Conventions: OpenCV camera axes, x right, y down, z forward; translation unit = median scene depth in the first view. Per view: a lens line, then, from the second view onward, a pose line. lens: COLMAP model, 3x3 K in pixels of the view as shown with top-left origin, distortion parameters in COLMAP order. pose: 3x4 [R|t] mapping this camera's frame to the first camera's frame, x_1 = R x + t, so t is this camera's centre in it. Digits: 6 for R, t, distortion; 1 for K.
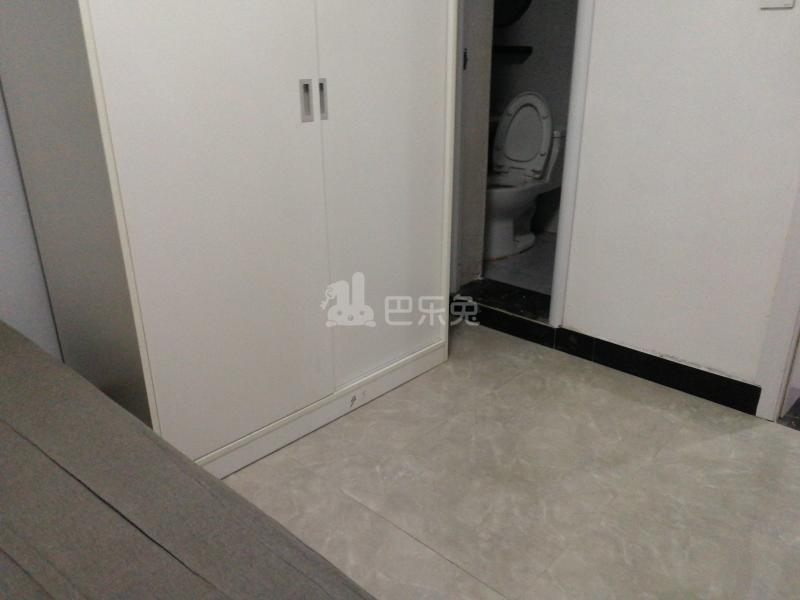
lens RADIAL K [[640.1, 0, 400.0], [0, 640.1, 300.0], [0, 0, 1]] dist [0.004746, -0.041290]
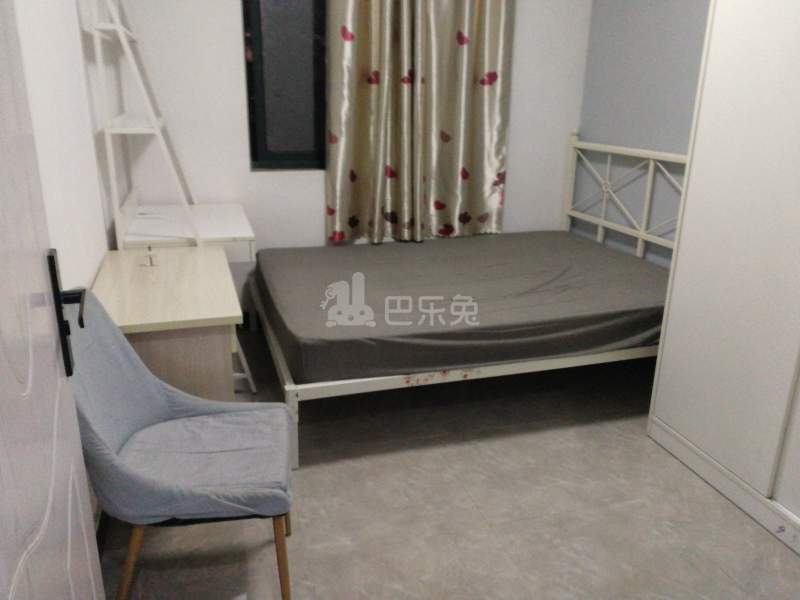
lens RADIAL K [[640.1, 0, 400.0], [0, 640.1, 300.0], [0, 0, 1]] dist [0.004746, -0.041290]
pose [[-0.501941, 0.265905, -0.823013, 1.005389], [-0.335873, 0.816959, 0.468793, -0.414530], [0.797022, 0.511734, -0.320755, 0.791751]]
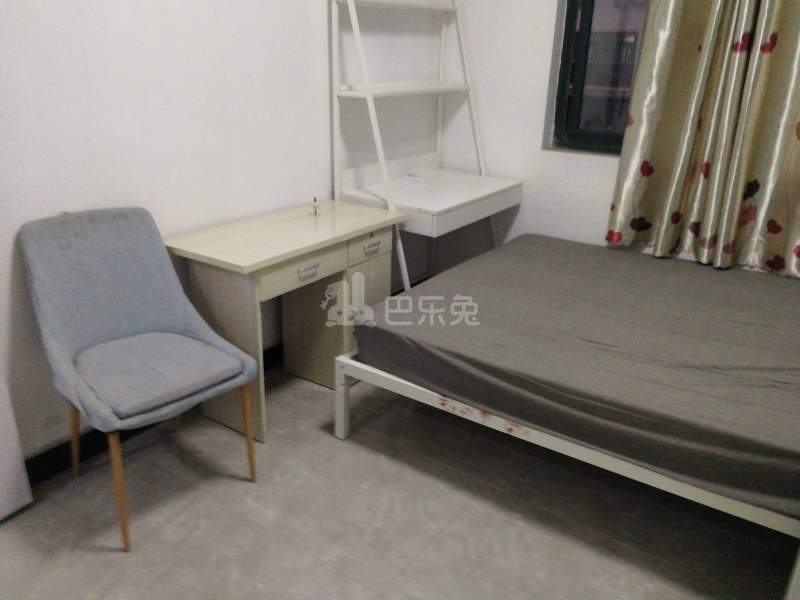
lens RADIAL K [[640.1, 0, 400.0], [0, 640.1, 300.0], [0, 0, 1]] dist [0.004746, -0.041290]
pose [[-0.991025, 0.037275, -0.128377, 0.214285], [-0.060905, 0.728973, 0.681828, -0.550496], [0.118998, 0.683527, -0.720160, 1.123084]]
